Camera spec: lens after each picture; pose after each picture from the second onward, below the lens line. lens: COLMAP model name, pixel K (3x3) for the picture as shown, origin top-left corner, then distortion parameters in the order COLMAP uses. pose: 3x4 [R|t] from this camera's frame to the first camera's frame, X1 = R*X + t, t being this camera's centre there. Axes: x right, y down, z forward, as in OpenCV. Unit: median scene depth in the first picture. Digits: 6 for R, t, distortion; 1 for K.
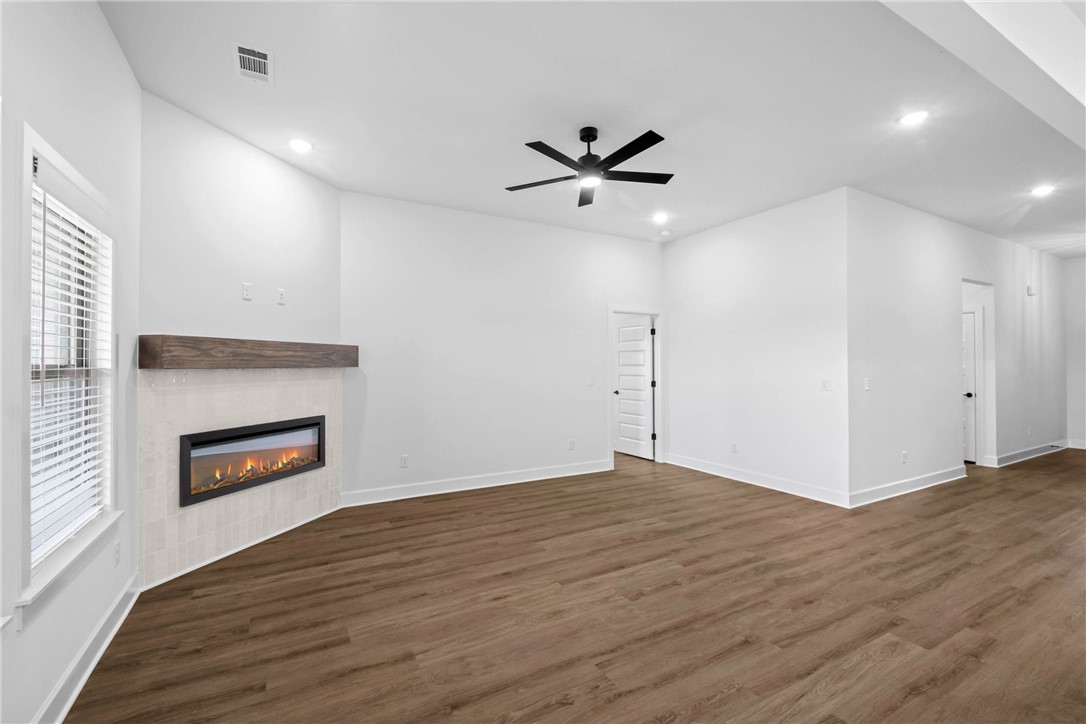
lens RADIAL K [[463.5, 0, 541.6], [0, 463.5, 360.5], [0, 0, 1]] dist [0.002061, 0.000034]
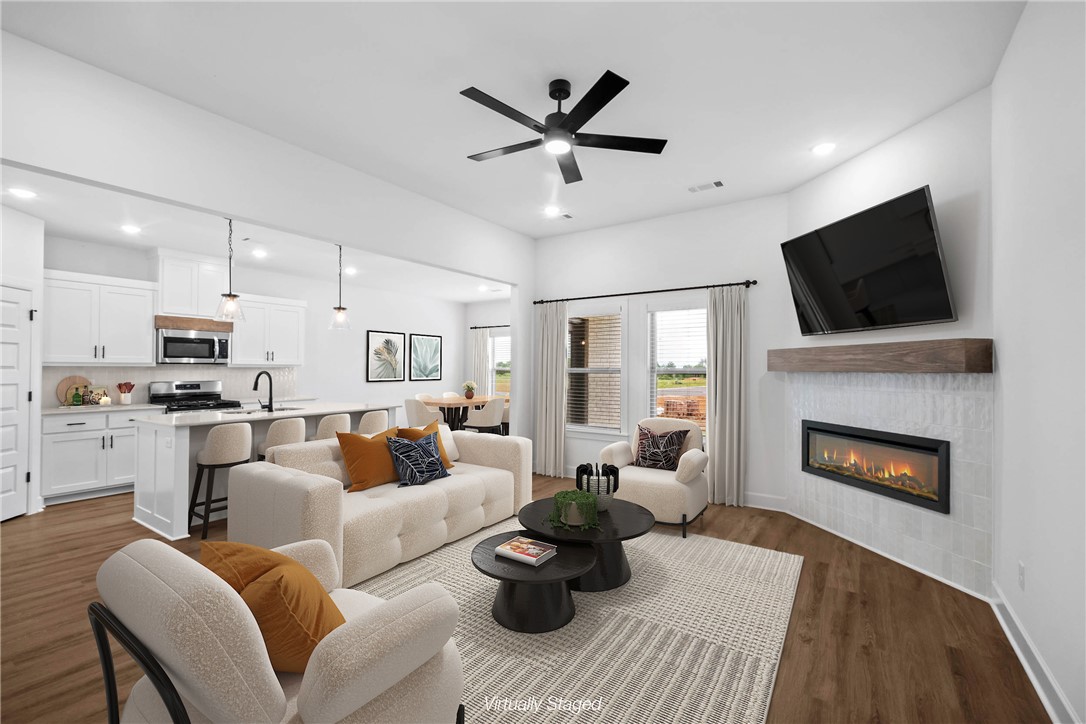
lens RADIAL K [[463.5, 0, 542.0], [0, 463.5, 367.4], [0, 0, 1]] dist [0.002061, 0.000034]
pose [[-0.890115, -0.003646, -0.455722, 0.489309], [0.000578, 0.999958, -0.009128, 0.015737], [0.455737, -0.008389, -0.890075, 1.666028]]
